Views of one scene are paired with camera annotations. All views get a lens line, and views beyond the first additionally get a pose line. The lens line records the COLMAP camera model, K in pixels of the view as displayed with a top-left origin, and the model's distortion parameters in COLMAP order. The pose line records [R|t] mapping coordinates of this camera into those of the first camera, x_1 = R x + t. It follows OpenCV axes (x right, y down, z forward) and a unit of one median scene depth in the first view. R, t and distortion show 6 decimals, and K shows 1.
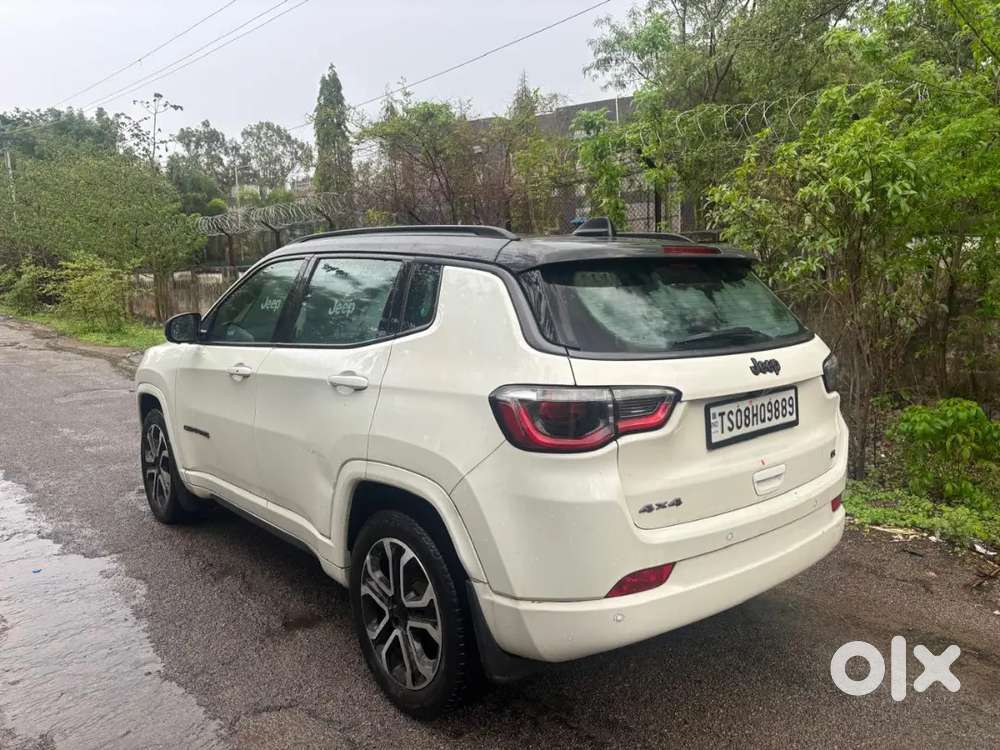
lens RADIAL K [[749.7, 0, 495.3], [0, 749.7, 369.2], [0, 0, 1]] dist [0.059185, -0.054605]
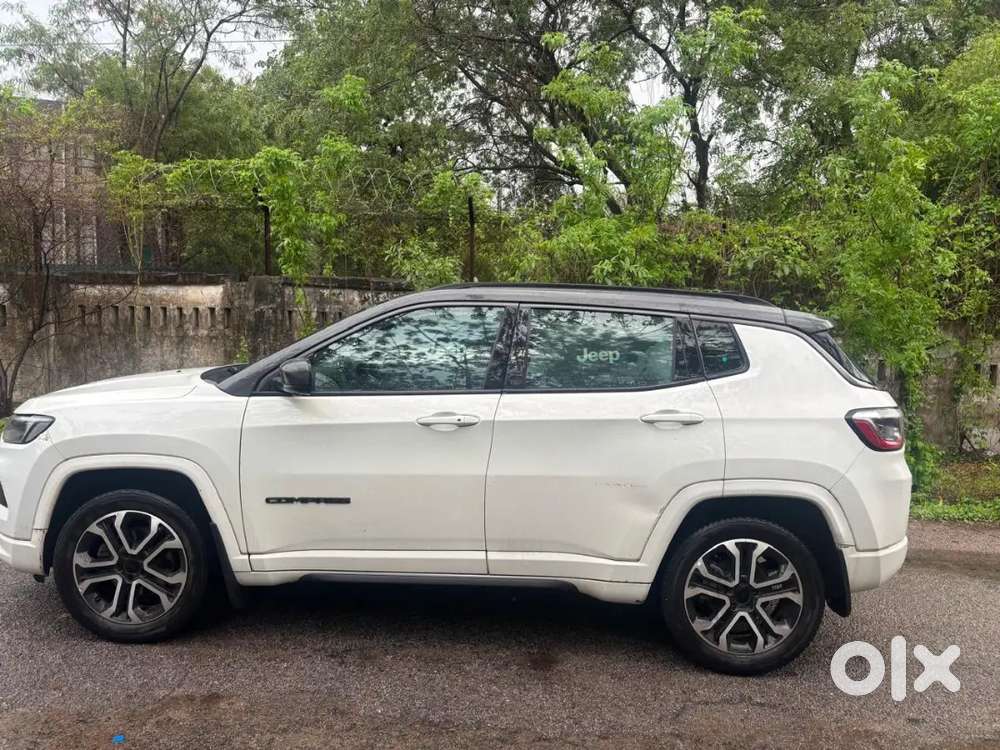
lens RADIAL K [[749.7, 0, 502.7], [0, 749.7, 375.9], [0, 0, 1]] dist [0.059185, -0.054605]
pose [[0.670758, -0.020766, 0.741386, -1.306948], [0.049827, 0.998611, -0.017110, -0.045310], [-0.740001, 0.048418, 0.670861, 0.420170]]
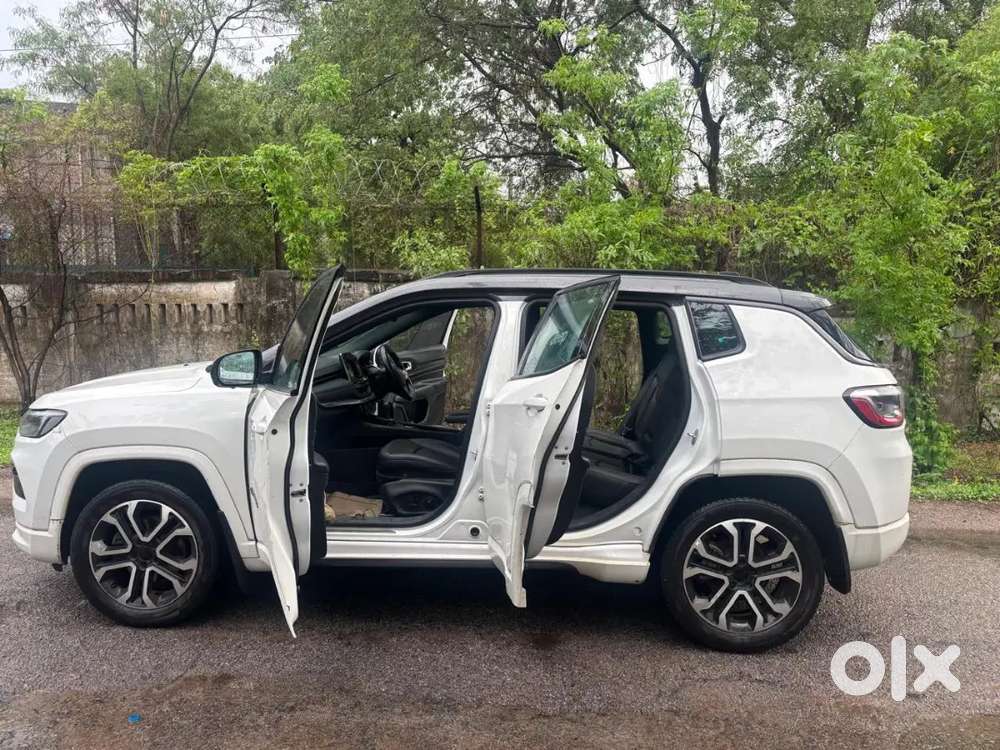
lens RADIAL K [[749.7, 0, 493.4], [0, 749.7, 380.9], [0, 0, 1]] dist [0.059185, -0.054605]
pose [[0.694845, -0.049656, 0.717443, -1.295300], [0.070660, 0.997500, 0.000606, -0.036168], [-0.715680, 0.050274, 0.696617, 0.385930]]
